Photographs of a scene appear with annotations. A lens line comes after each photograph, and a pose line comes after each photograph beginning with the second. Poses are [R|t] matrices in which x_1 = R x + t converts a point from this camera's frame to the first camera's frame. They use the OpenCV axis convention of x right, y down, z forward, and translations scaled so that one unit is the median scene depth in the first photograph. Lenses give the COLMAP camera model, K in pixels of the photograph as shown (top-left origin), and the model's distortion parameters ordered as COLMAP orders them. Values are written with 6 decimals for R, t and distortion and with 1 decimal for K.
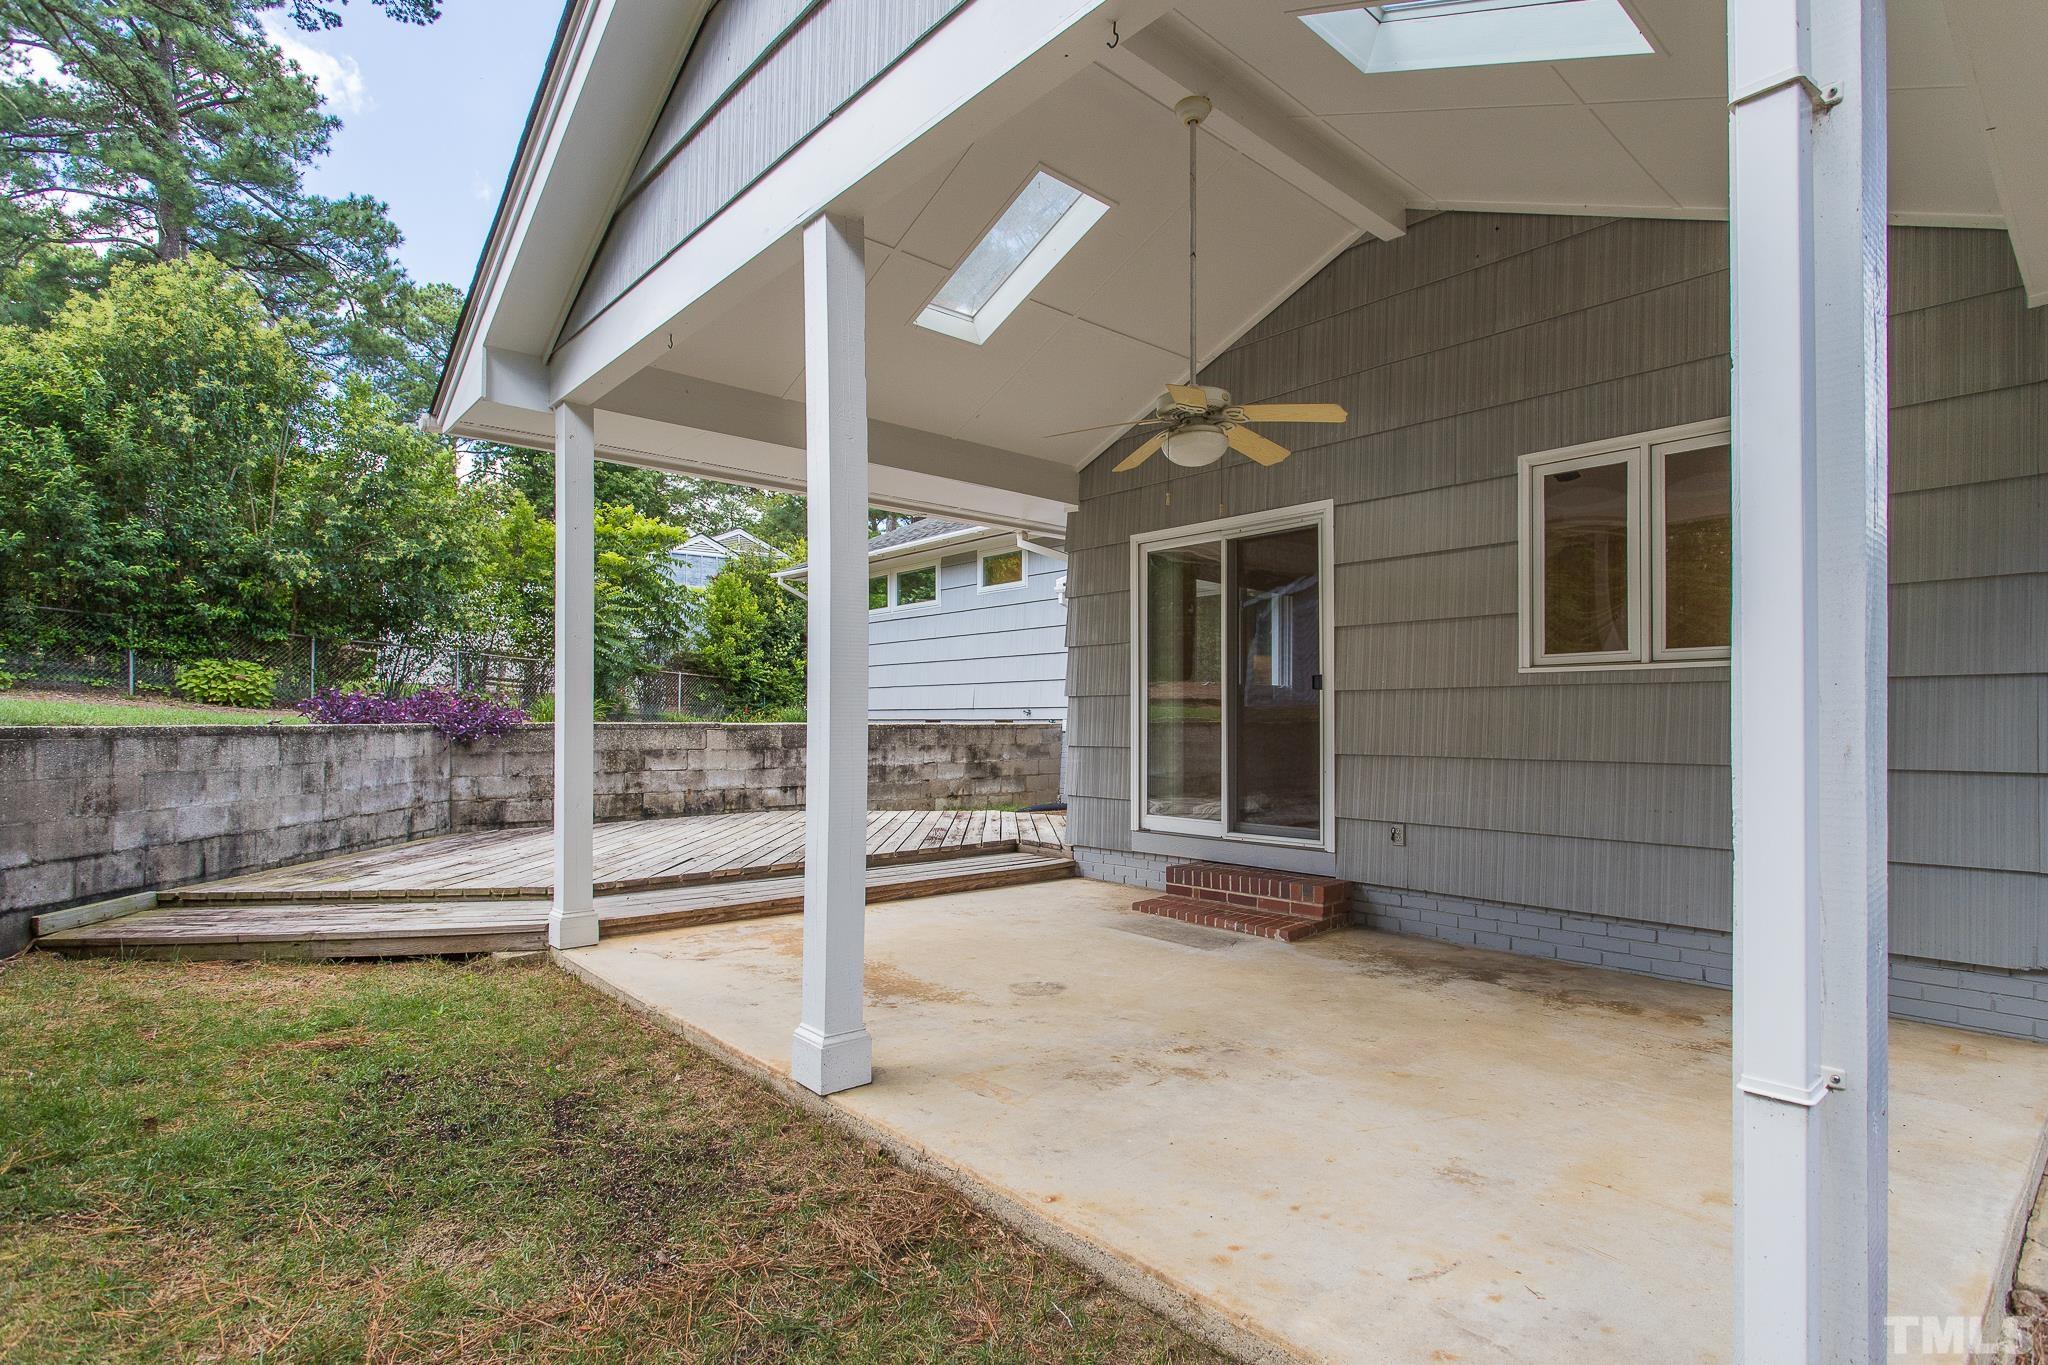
lens RADIAL K [[982.8, 0, 1024.5], [0, 982.8, 699.1], [0, 0, 1]] dist [0.002665, 0.002728]
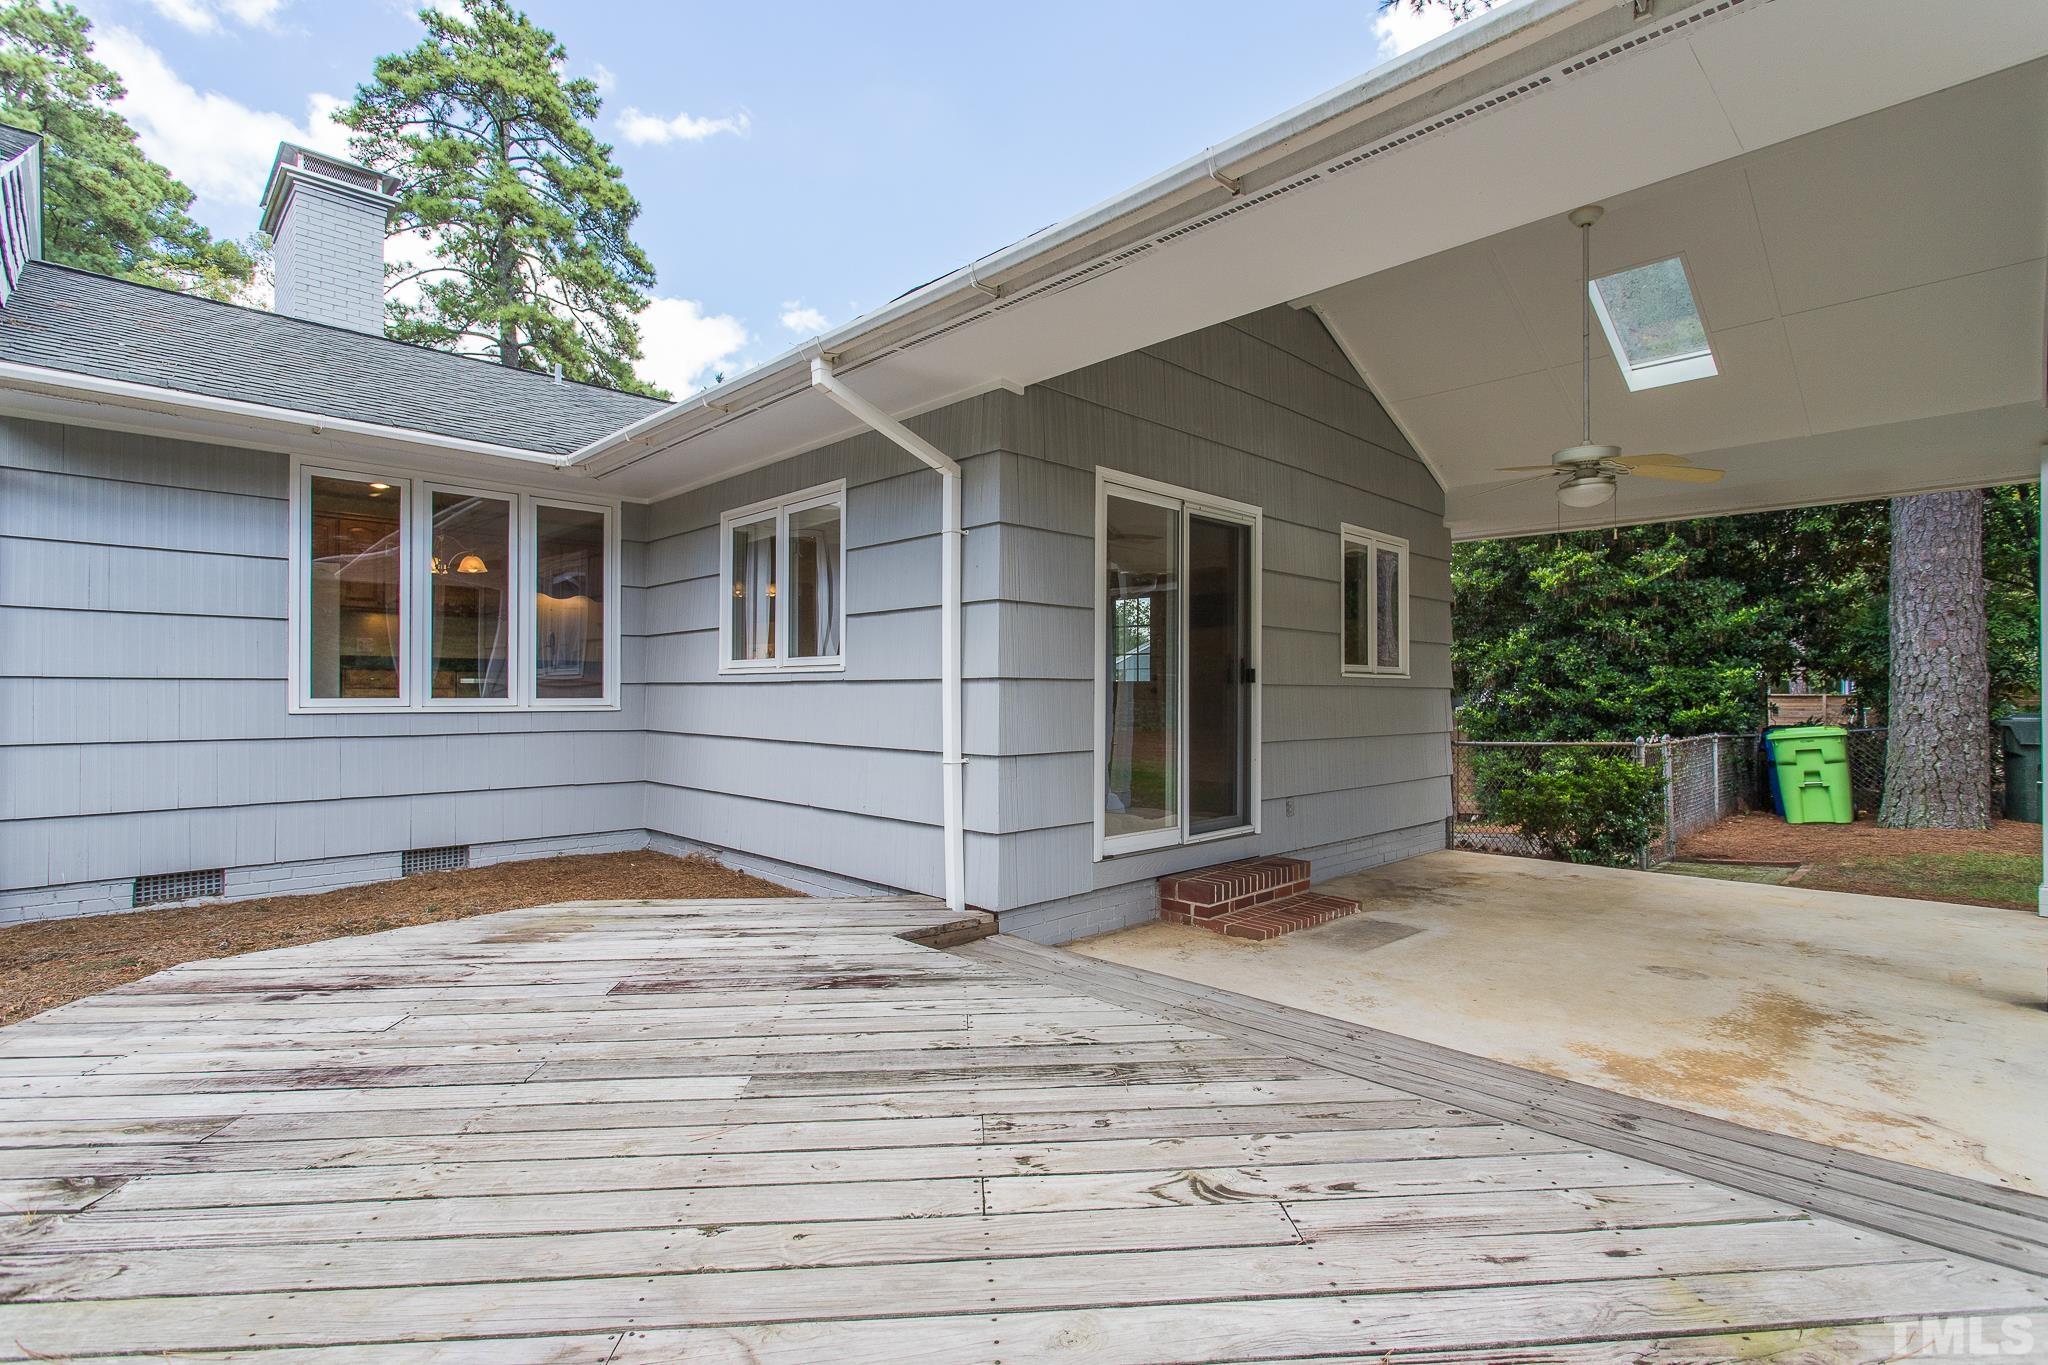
lens RADIAL K [[982.8, 0, 1024.9], [0, 982.8, 683.9], [0, 0, 1]] dist [0.002665, 0.002728]
pose [[-0.047424, 0.005442, 0.998860, -0.757520], [-0.024659, 0.999674, -0.006617, 0.004755], [-0.998570, -0.024944, -0.047274, 1.308806]]
